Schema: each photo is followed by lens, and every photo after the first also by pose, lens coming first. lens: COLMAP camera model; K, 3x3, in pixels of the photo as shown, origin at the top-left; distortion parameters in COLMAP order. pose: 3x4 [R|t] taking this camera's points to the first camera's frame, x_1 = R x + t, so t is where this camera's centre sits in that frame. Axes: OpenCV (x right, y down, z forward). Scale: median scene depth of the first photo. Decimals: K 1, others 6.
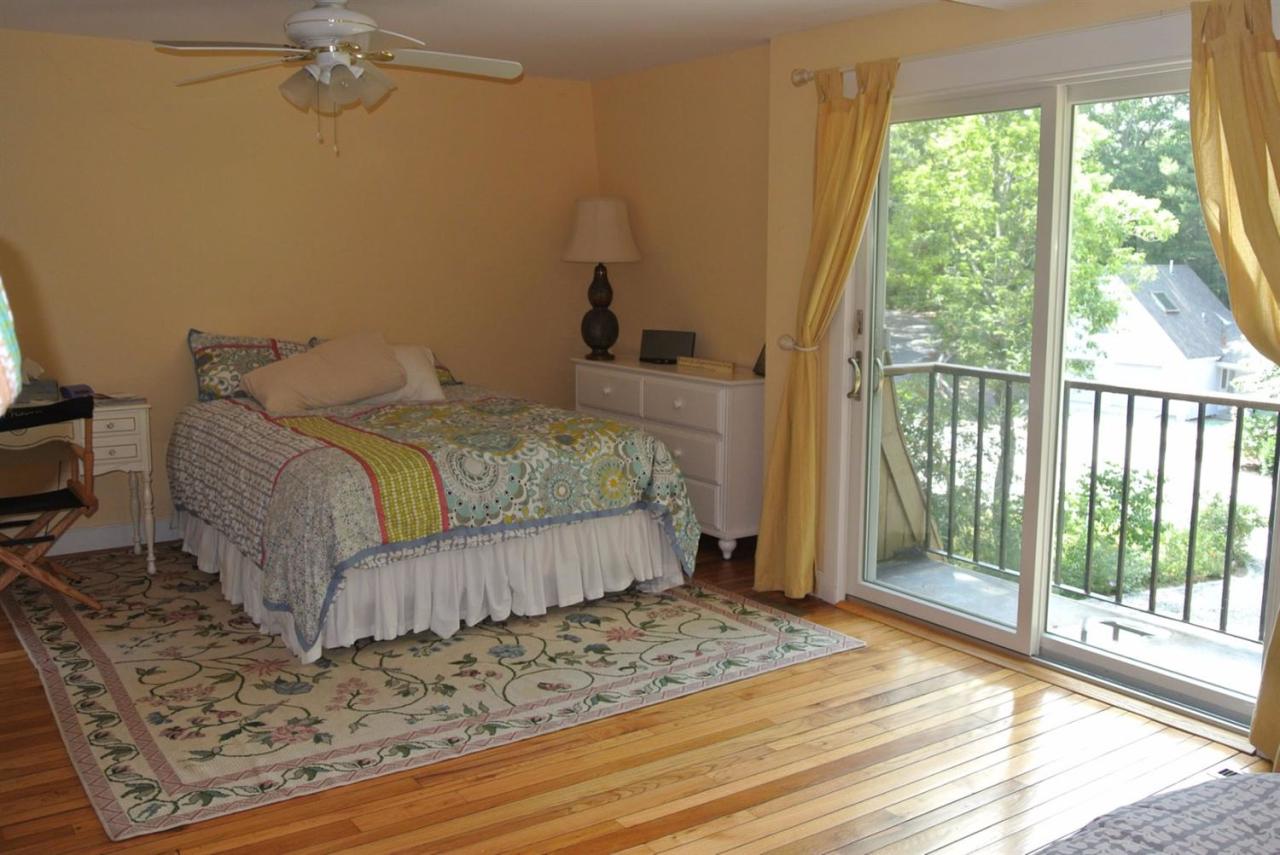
lens RADIAL K [[1143.0, 0, 641.7], [0, 1143.0, 403.2], [0, 0, 1]] dist [-0.061421, 0.002644]
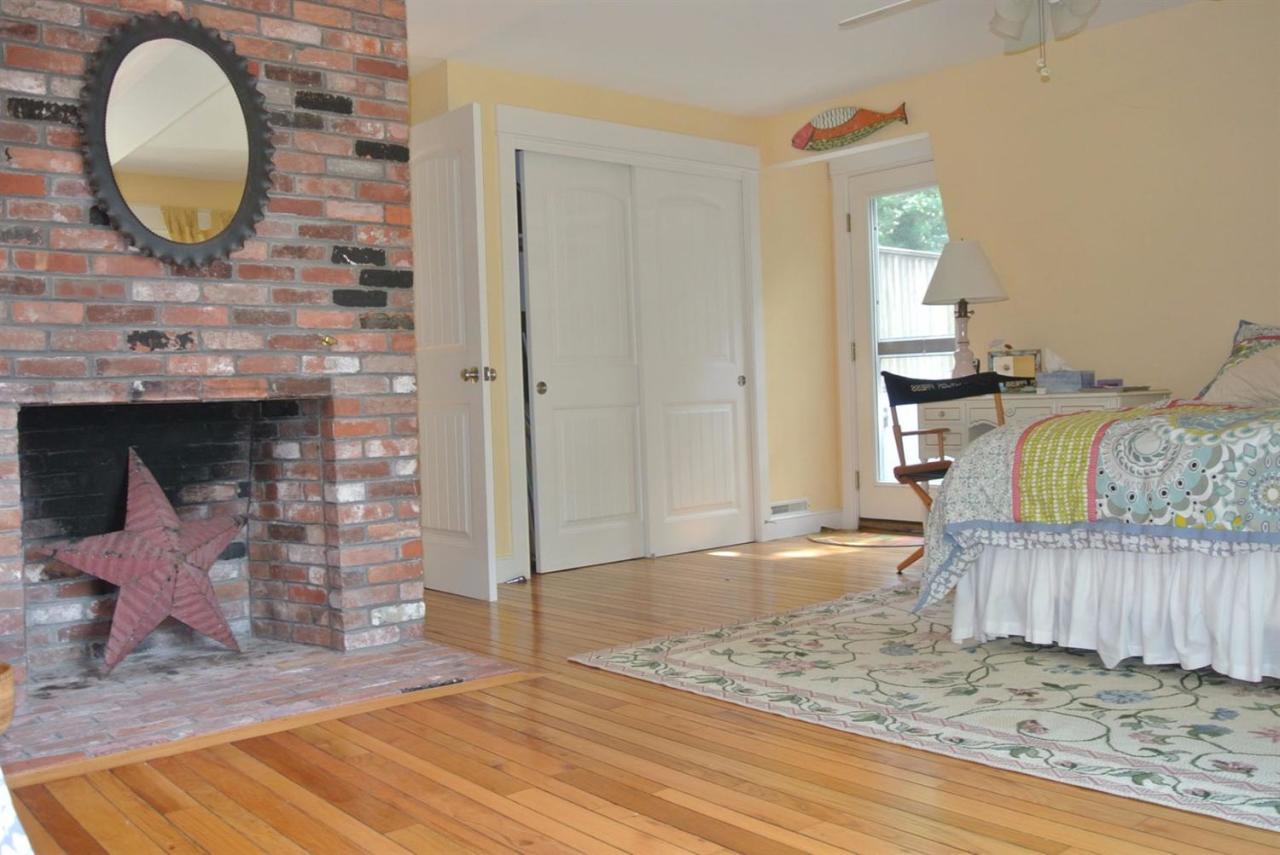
lens RADIAL K [[1143.0, 0, 641.7], [0, 1143.0, 403.2], [0, 0, 1]] dist [-0.061421, 0.002644]
pose [[0.109224, -0.001230, -0.994016, 0.553895], [-0.094444, 0.995462, -0.011610, 0.069912], [0.989520, 0.095147, 0.108612, 0.601292]]
